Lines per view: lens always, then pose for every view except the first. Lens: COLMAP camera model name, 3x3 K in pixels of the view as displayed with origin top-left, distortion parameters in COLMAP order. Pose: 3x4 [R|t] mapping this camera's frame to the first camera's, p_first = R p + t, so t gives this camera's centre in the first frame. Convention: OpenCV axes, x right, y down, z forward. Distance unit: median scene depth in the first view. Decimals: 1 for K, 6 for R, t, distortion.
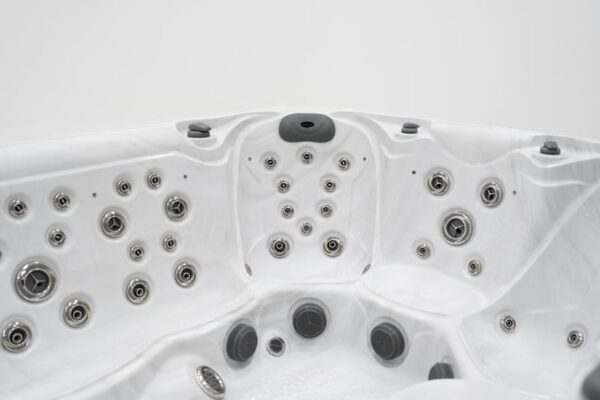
lens RADIAL K [[599.6, 0, 298.9], [0, 599.6, 199.4], [0, 0, 1]] dist [0.000937, 0.000000]
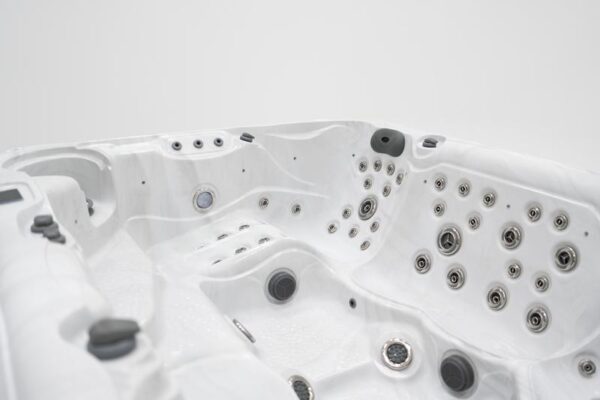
lens RADIAL K [[599.6, 0, 302.8], [0, 599.6, 197.7], [0, 0, 1]] dist [0.000937, 0.000000]
pose [[-0.286740, 0.252756, -0.924064, 0.752213], [-0.288206, 0.897125, 0.334819, -0.263319], [0.913629, 0.362327, -0.184395, 0.740180]]
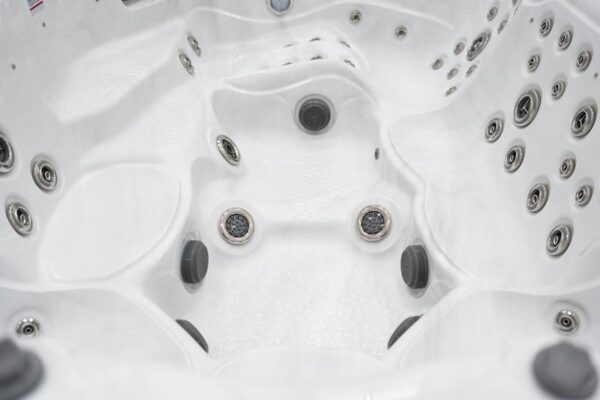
lens RADIAL K [[599.6, 0, 296.1], [0, 599.6, 200.9], [0, 0, 1]] dist [0.000937, 0.000000]
pose [[-0.740812, 0.360958, -0.566487, 0.400981], [-0.214263, 0.672309, 0.708584, -0.325508], [0.636623, 0.646305, -0.420715, 1.044981]]
